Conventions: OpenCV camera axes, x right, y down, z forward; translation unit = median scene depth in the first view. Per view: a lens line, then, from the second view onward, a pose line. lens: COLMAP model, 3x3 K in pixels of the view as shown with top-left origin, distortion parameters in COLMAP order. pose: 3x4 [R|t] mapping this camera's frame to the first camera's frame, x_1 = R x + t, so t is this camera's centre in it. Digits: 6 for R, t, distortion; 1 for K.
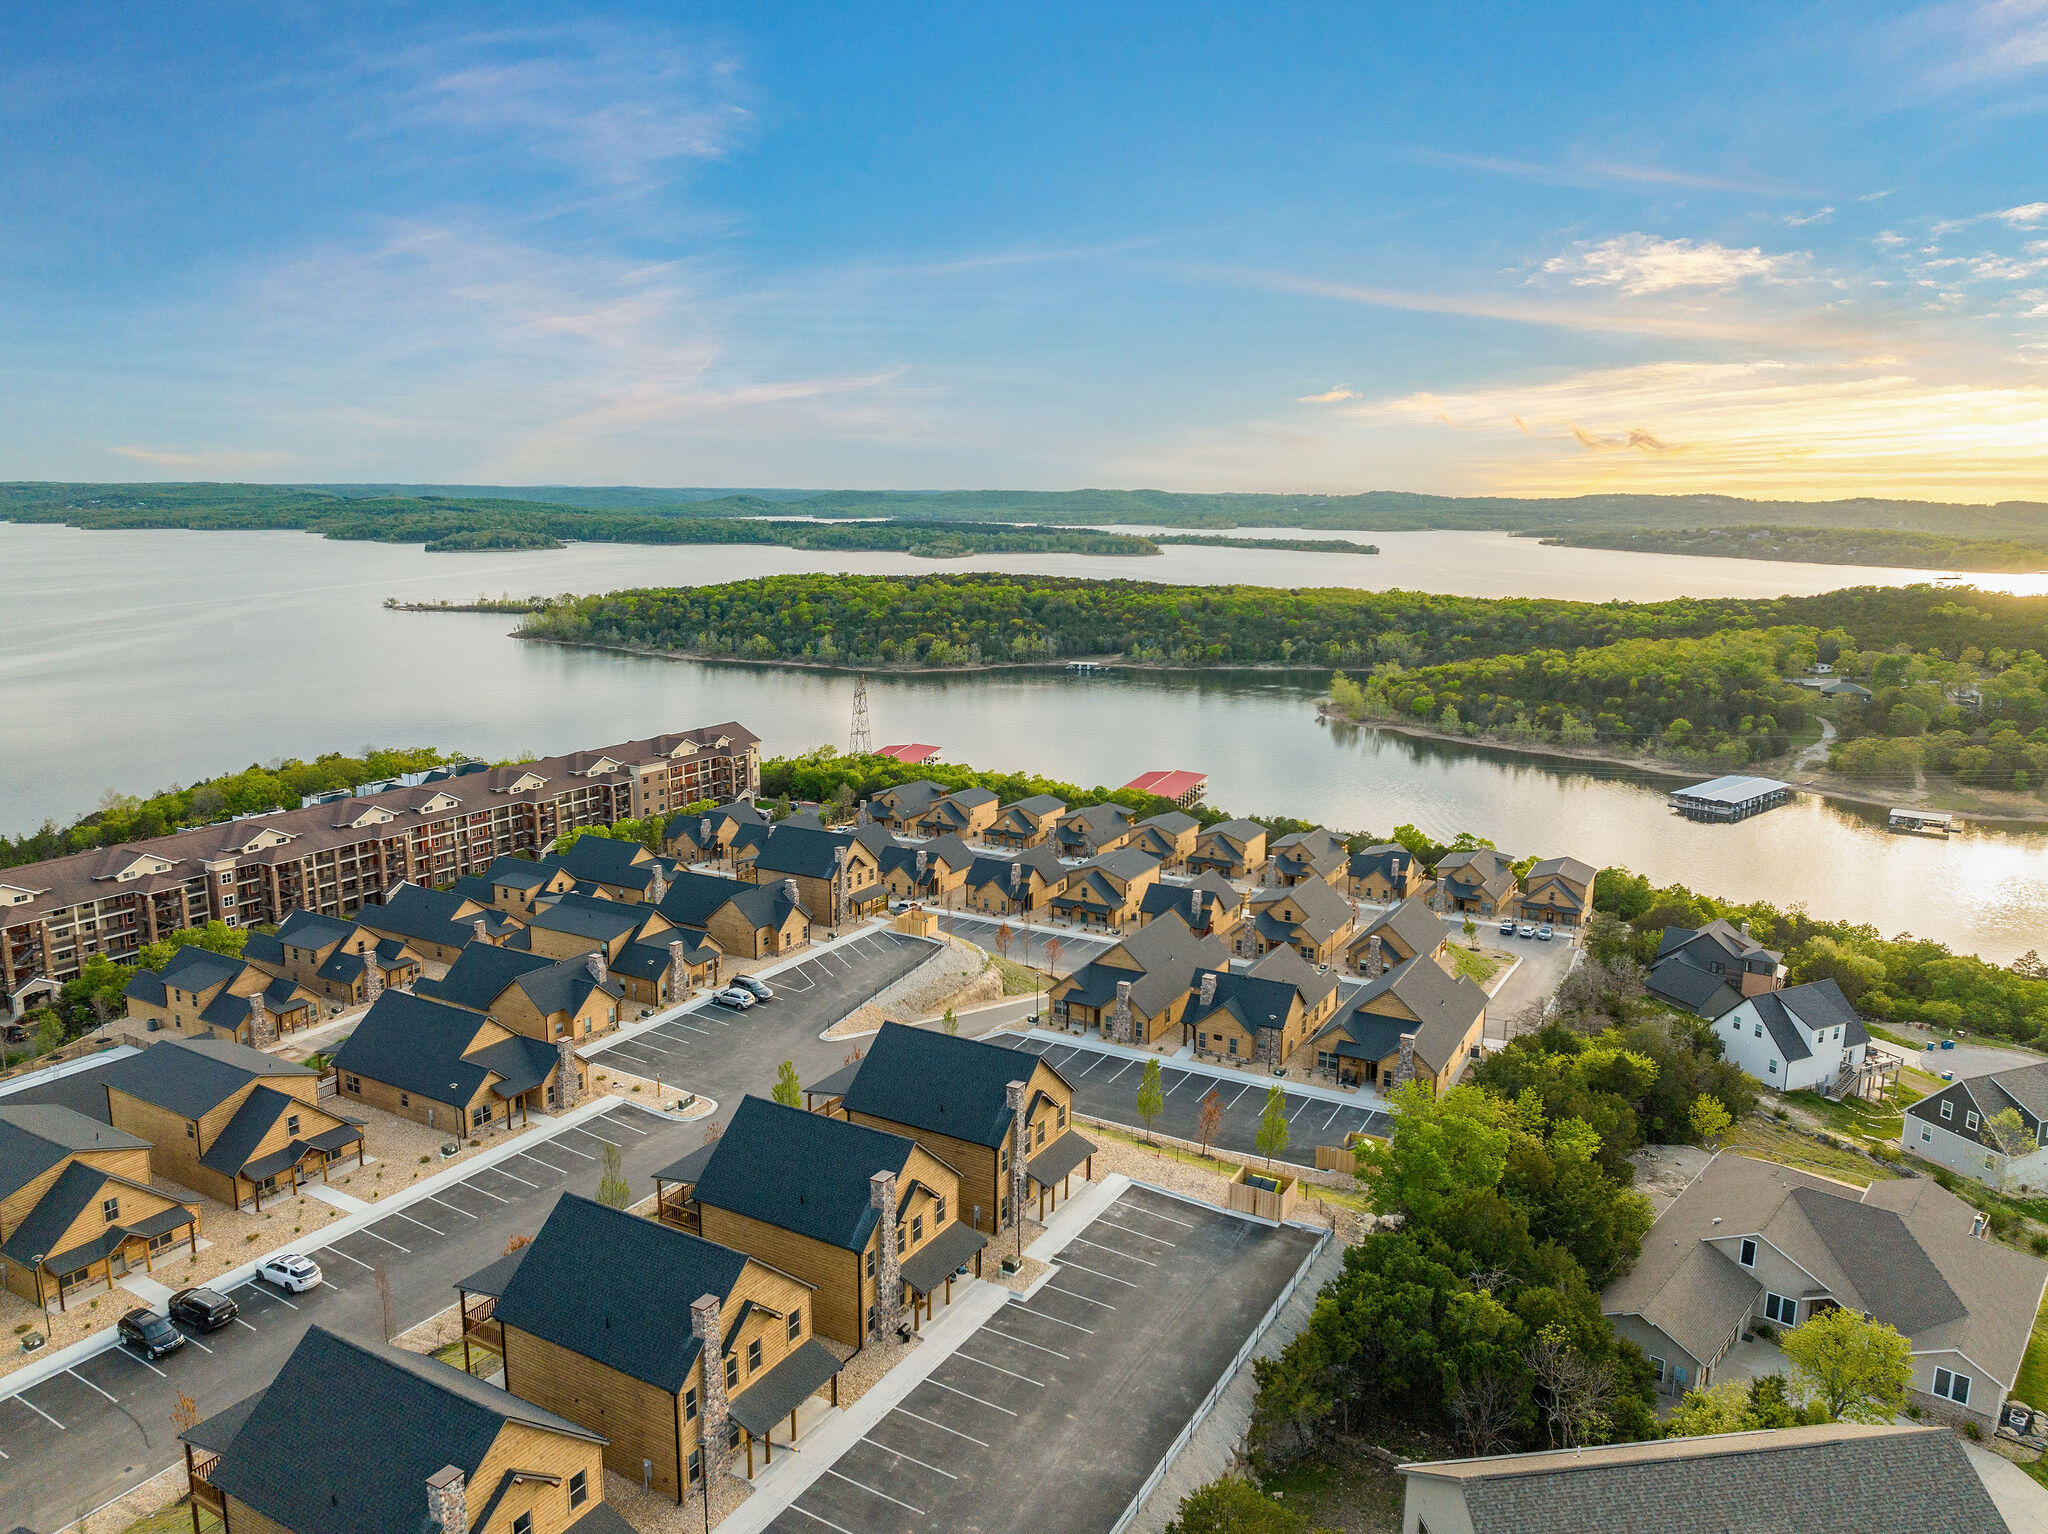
lens RADIAL K [[1439.7, 0, 1024.0], [0, 1439.7, 767.0], [0, 0, 1]] dist [-0.031178, -0.013017]
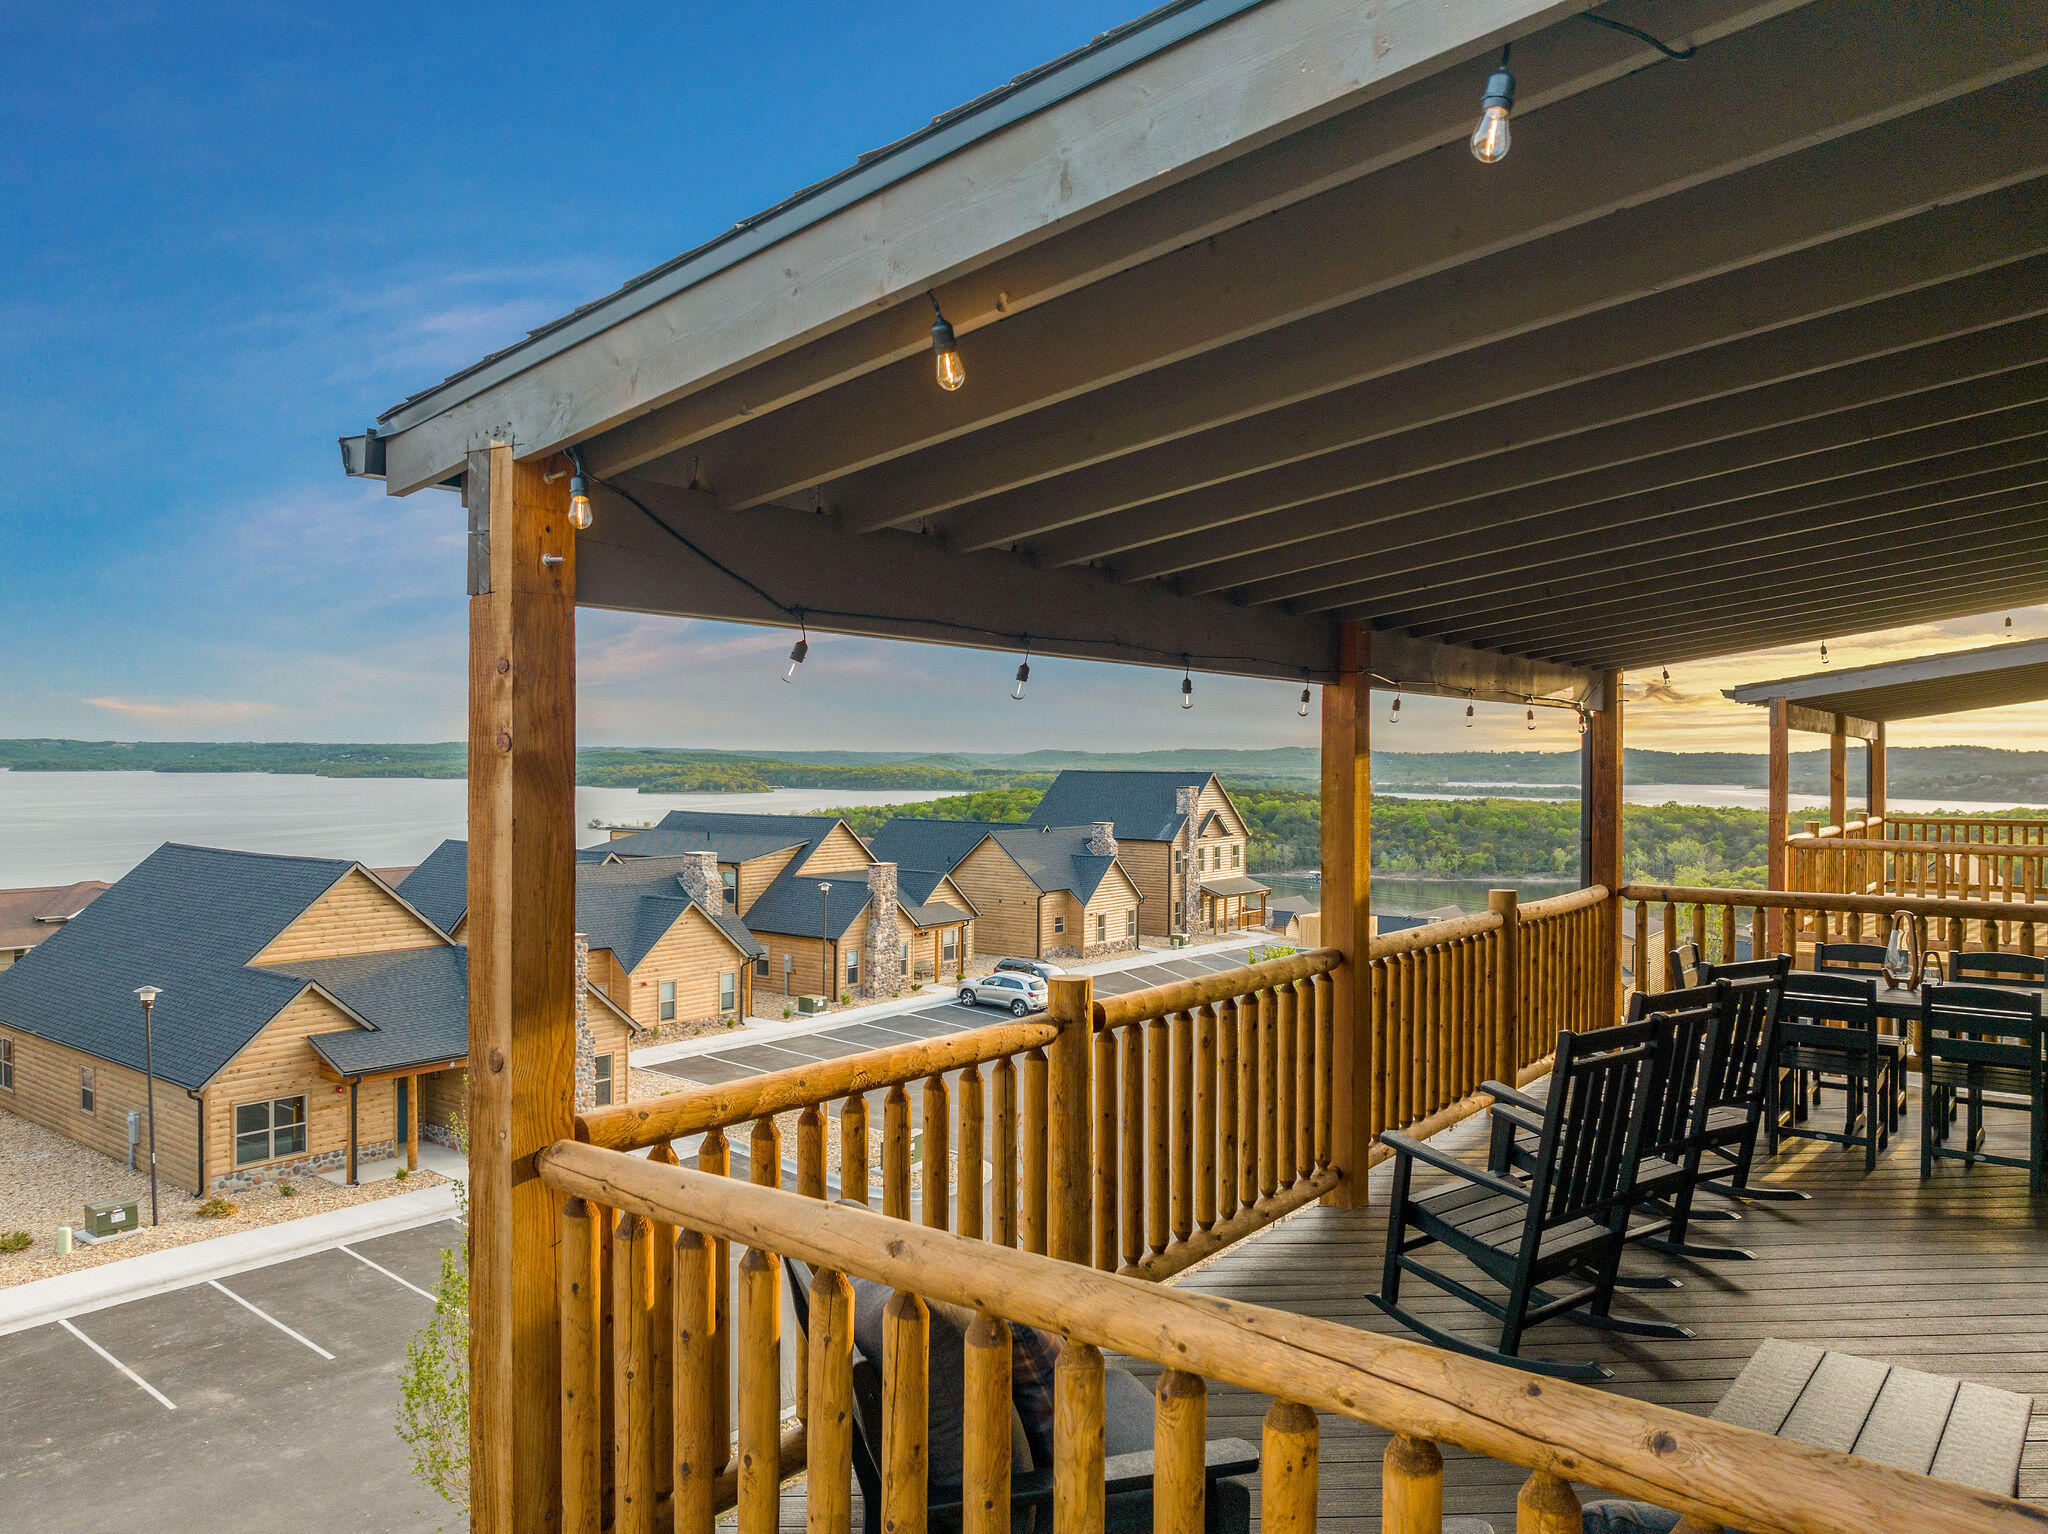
lens RADIAL K [[1445.0, 0, 1025.3], [0, 1445.0, 760.3], [0, 0, 1]] dist [-0.038892, 0.002377]
pose [[0.991035, -0.002717, -0.133577, -0.117702], [-0.022347, 0.982337, -0.185779, 0.149007], [0.131723, 0.187098, 0.973470, 0.479037]]
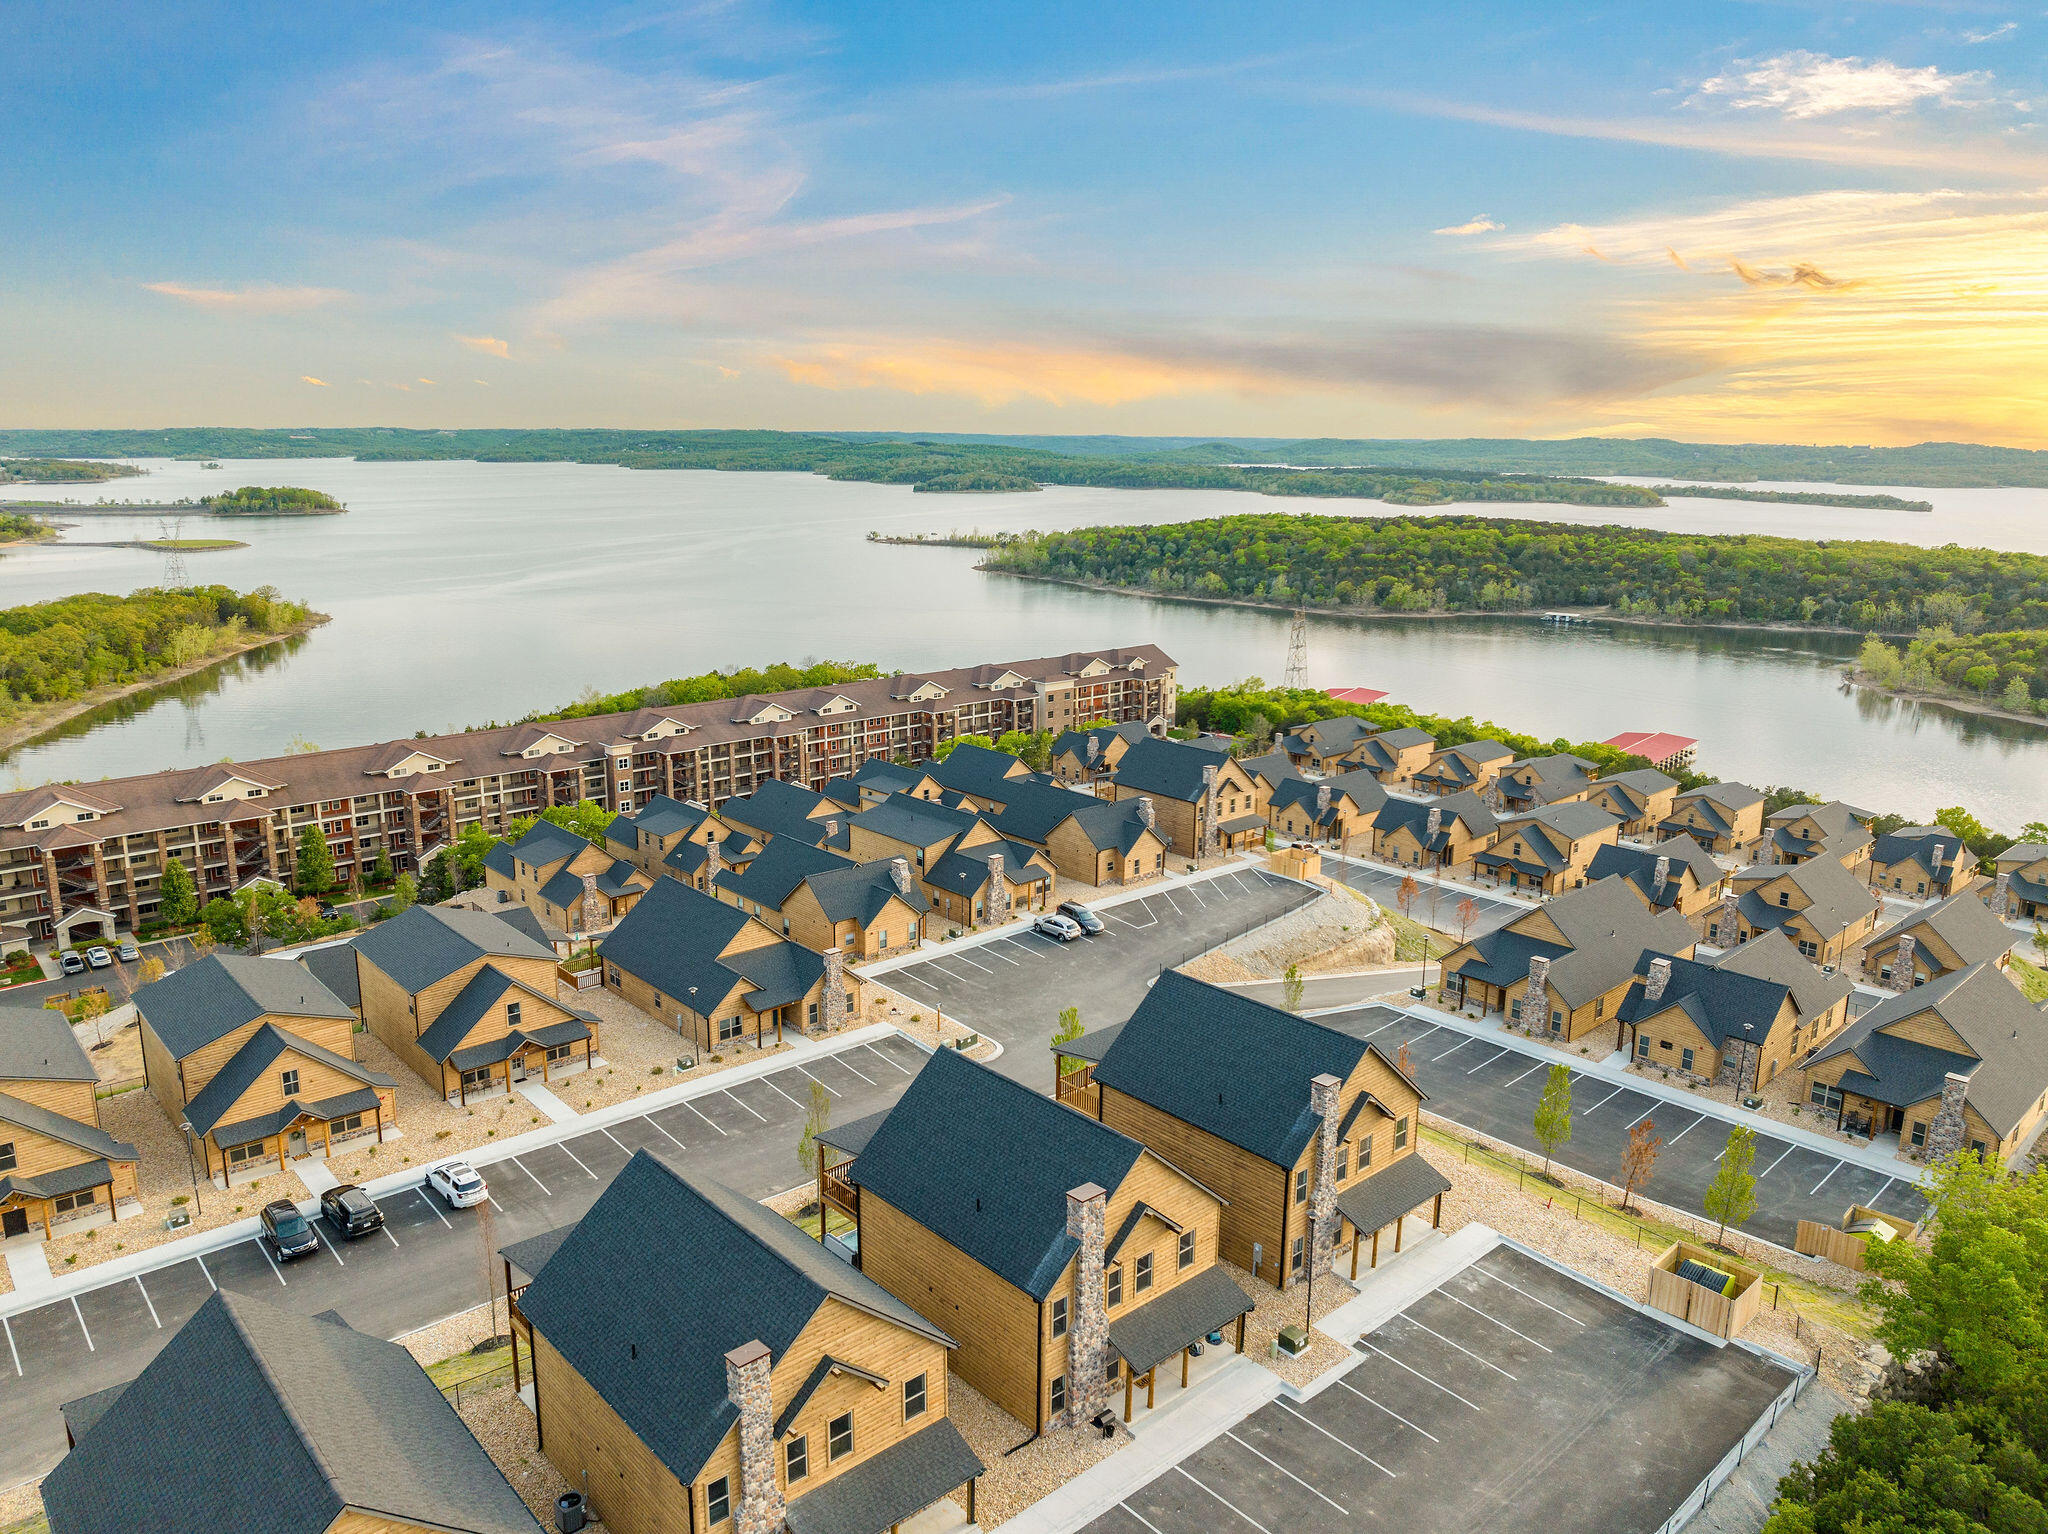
lens RADIAL K [[1439.7, 0, 1024.0], [0, 1439.7, 767.0], [0, 0, 1]] dist [-0.031178, -0.013017]
pose [[0.948297, 0.069345, -0.309717, 0.031321], [-0.058905, 0.997339, 0.042945, 0.026763], [0.311871, -0.022480, 0.949859, 0.161753]]
